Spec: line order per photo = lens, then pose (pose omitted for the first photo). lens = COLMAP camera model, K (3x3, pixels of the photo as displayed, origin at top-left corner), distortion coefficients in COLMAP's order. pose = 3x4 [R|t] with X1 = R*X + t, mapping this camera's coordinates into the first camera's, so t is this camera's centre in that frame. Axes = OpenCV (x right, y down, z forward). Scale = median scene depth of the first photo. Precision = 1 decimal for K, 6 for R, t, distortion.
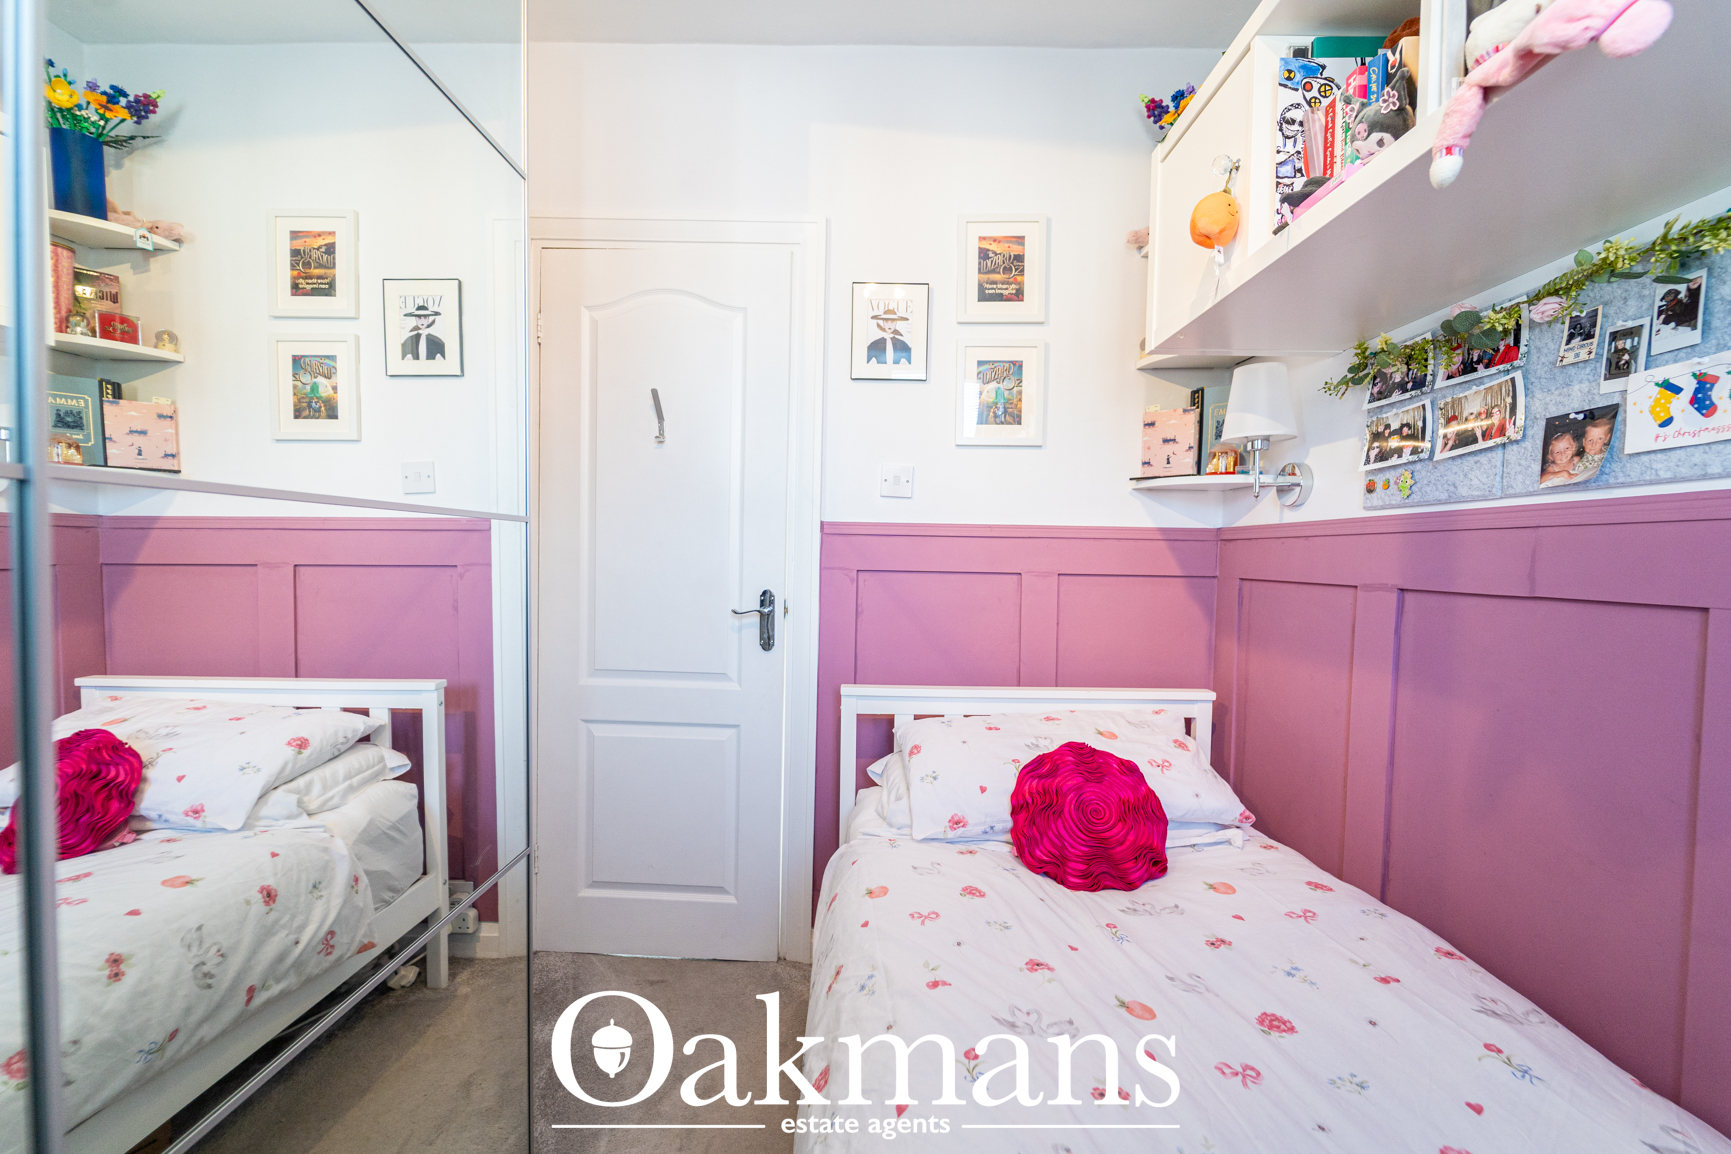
lens RADIAL K [[698.3, 0, 869.7], [0, 698.3, 574.8], [0, 0, 1]] dist [0.000537, -0.000150]
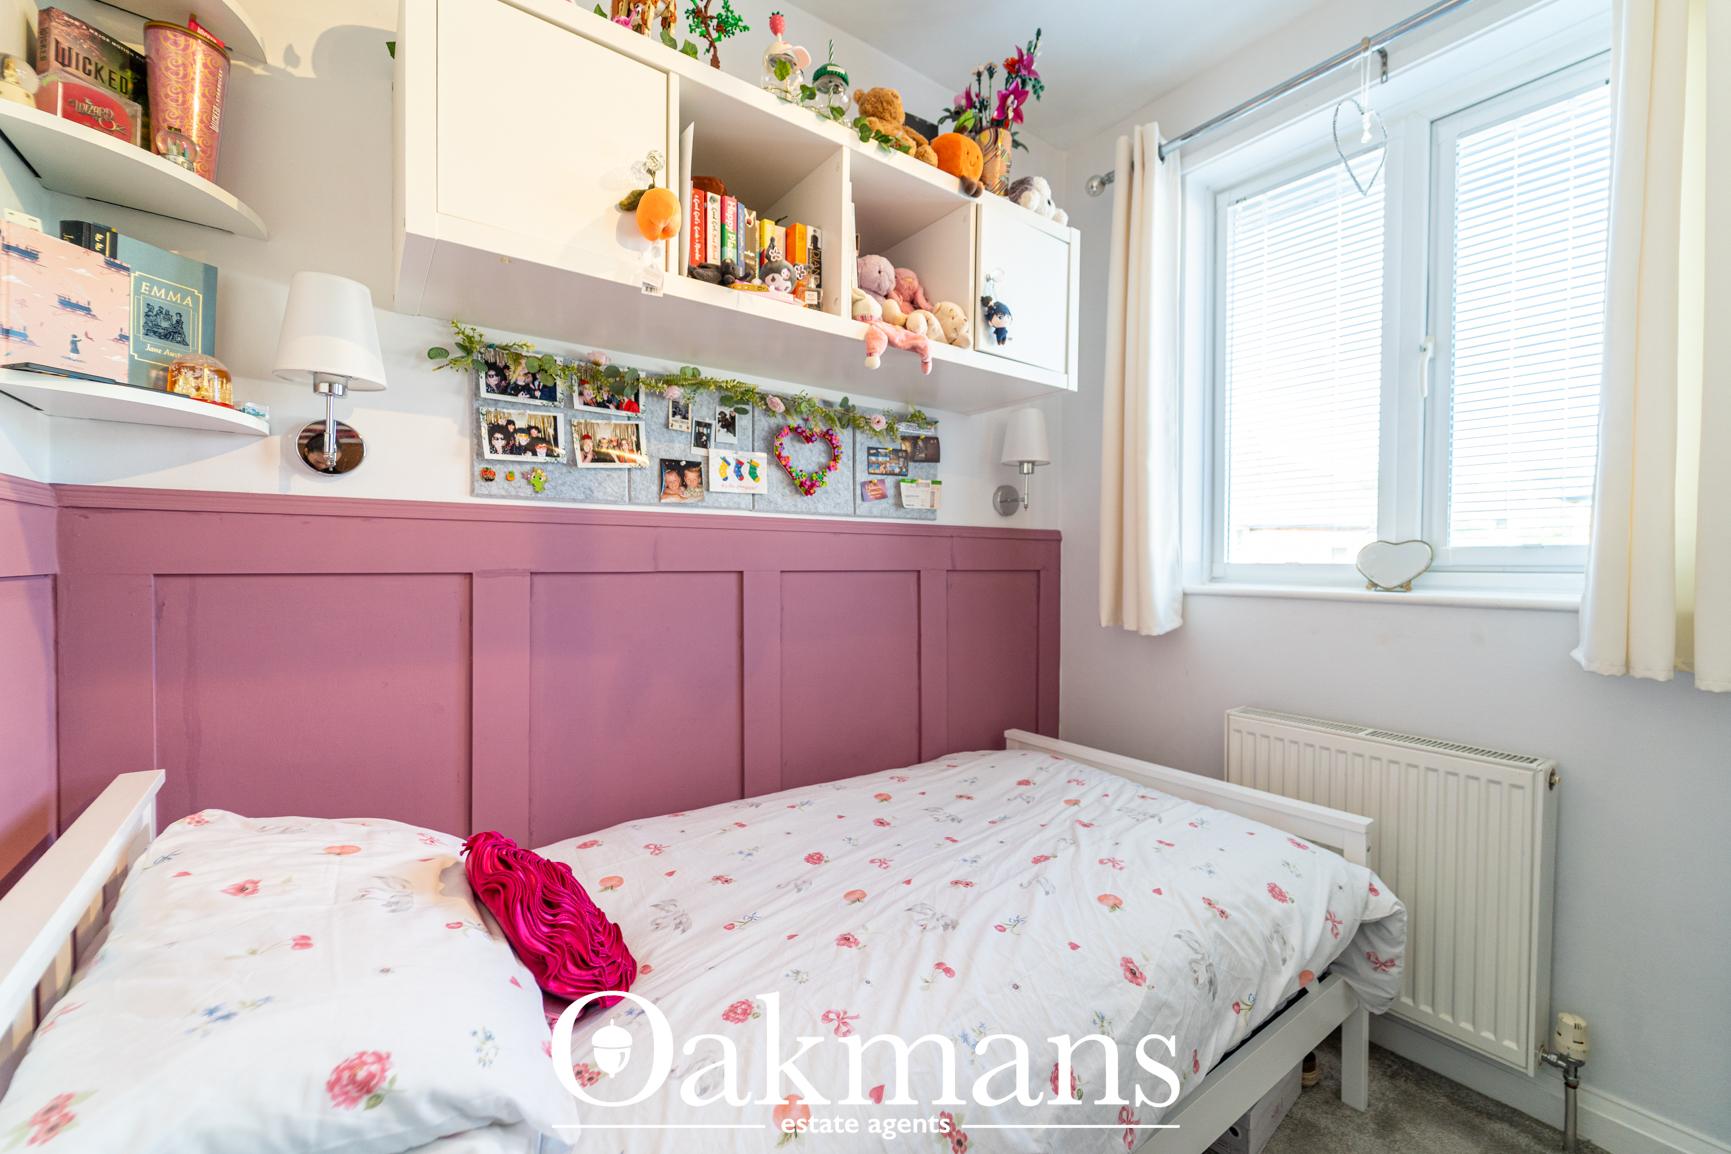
lens RADIAL K [[698.3, 0, 869.7], [0, 698.3, 574.8], [0, 0, 1]] dist [0.000537, -0.000150]
pose [[-0.594645, -0.038109, 0.803085, -0.546164], [0.007505, 0.998569, 0.052943, -0.037346], [-0.803953, 0.037509, -0.593508, 1.438127]]
